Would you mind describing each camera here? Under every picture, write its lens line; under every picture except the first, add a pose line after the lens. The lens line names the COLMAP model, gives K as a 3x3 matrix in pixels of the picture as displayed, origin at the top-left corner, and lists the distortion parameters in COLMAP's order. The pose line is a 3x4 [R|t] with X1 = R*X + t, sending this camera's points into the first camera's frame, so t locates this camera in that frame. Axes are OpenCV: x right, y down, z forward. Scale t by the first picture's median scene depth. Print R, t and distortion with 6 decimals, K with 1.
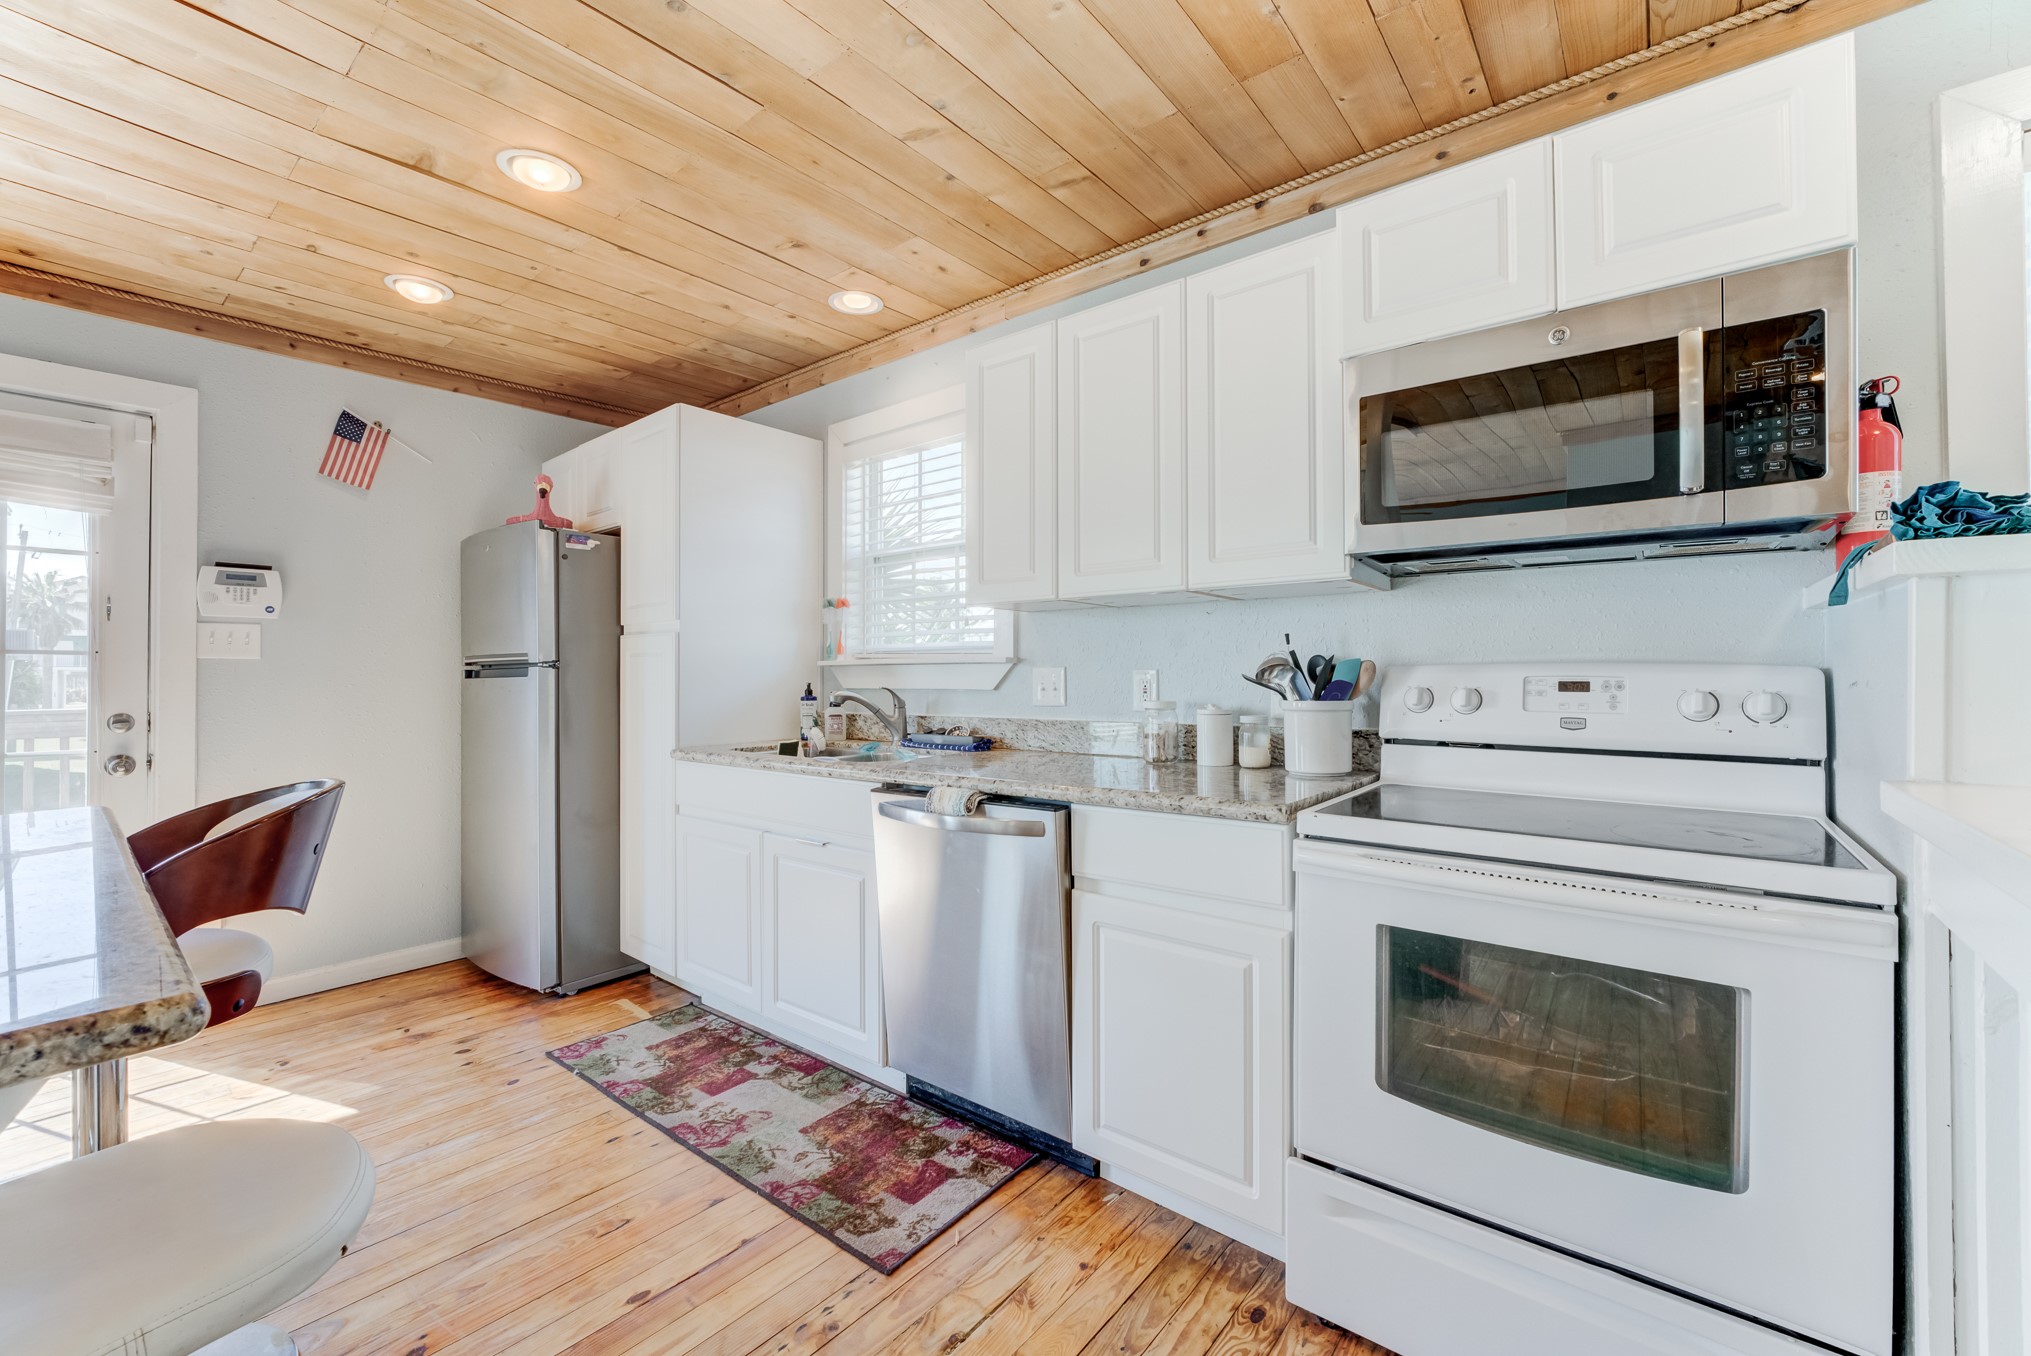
lens RADIAL K [[830.4, 0, 1003.4], [0, 830.4, 669.4], [0, 0, 1]] dist [-0.001573, -0.000112]
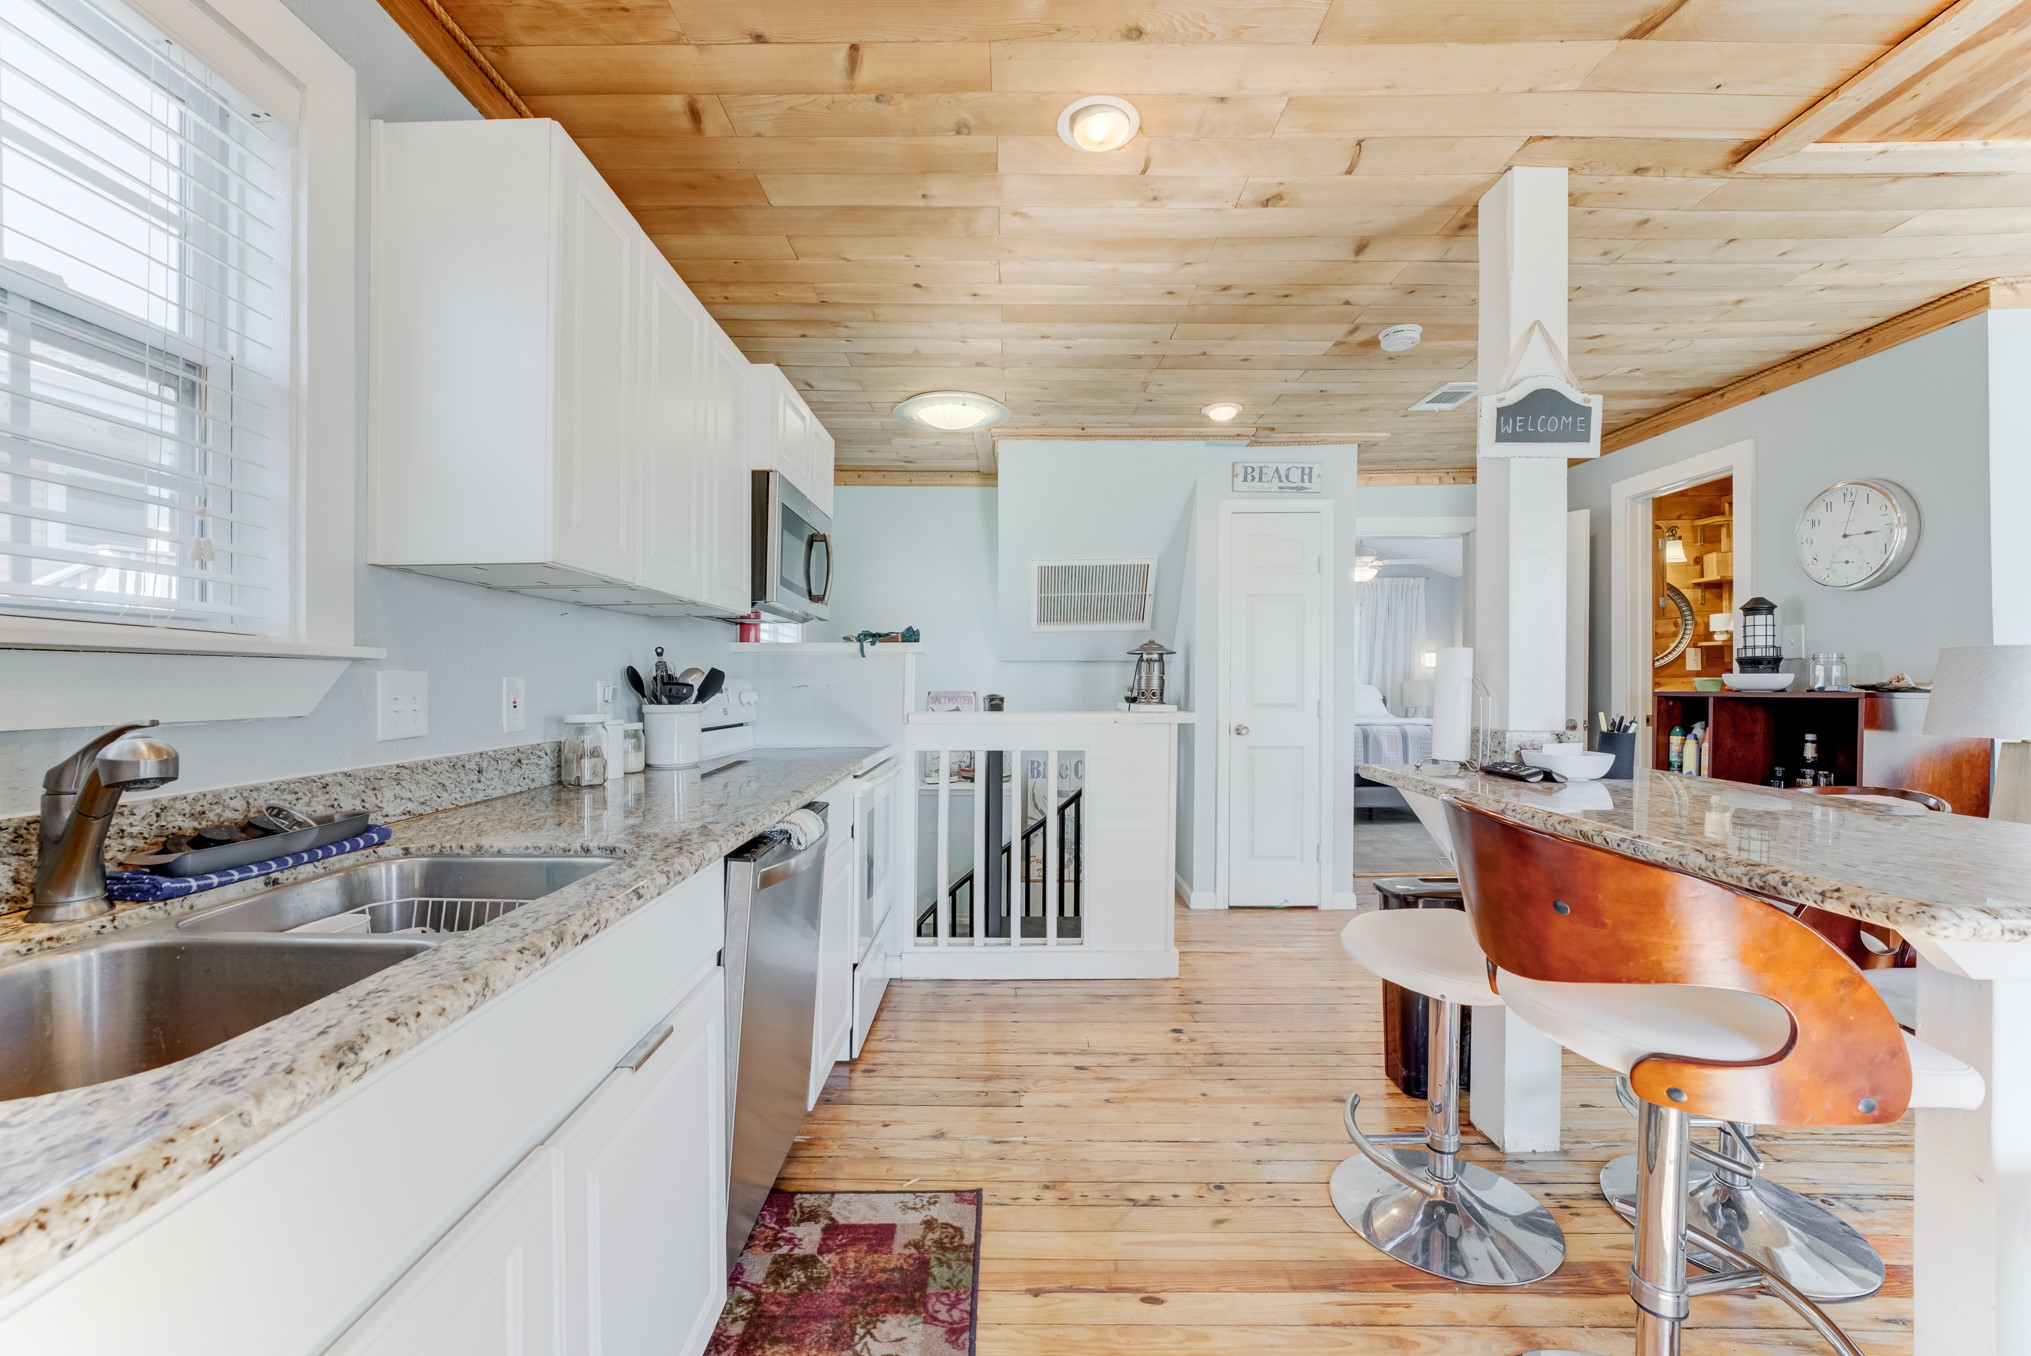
lens RADIAL K [[830.4, 0, 1010.7], [0, 830.4, 682.3], [0, 0, 1]] dist [-0.001573, -0.000112]
pose [[-0.635454, 0.000545, 0.772139, -0.952993], [0.001907, 0.999998, 0.000864, 0.007991], [-0.772136, 0.002022, -0.635454, 1.520007]]
